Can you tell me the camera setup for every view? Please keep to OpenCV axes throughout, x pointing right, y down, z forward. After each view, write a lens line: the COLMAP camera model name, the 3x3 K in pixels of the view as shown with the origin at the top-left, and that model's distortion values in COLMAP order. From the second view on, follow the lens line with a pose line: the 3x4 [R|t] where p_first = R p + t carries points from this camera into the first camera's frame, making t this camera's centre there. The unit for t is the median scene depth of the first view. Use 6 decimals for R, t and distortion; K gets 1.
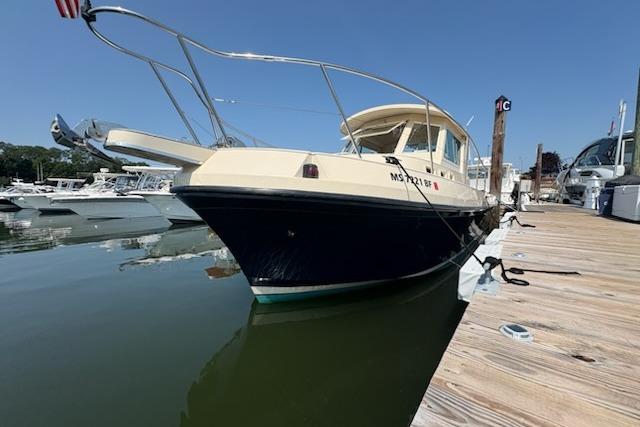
lens RADIAL K [[254.3, 0, 319.4], [0, 254.3, 215.2], [0, 0, 1]] dist [-0.001337, -0.000054]
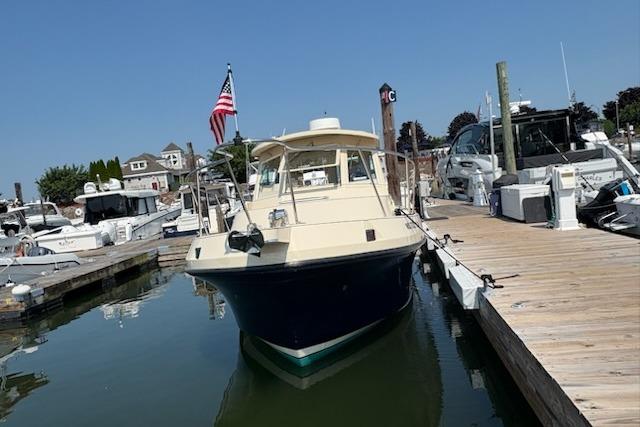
lens RADIAL K [[484.1, 0, 311.2], [0, 484.1, 213.9], [0, 0, 1]] dist [-0.001597, -0.000261]
pose [[0.860070, -0.124614, 0.494723, -0.330807], [0.153706, 0.987946, -0.018368, -0.062141], [-0.486470, 0.091840, 0.868857, -0.219963]]
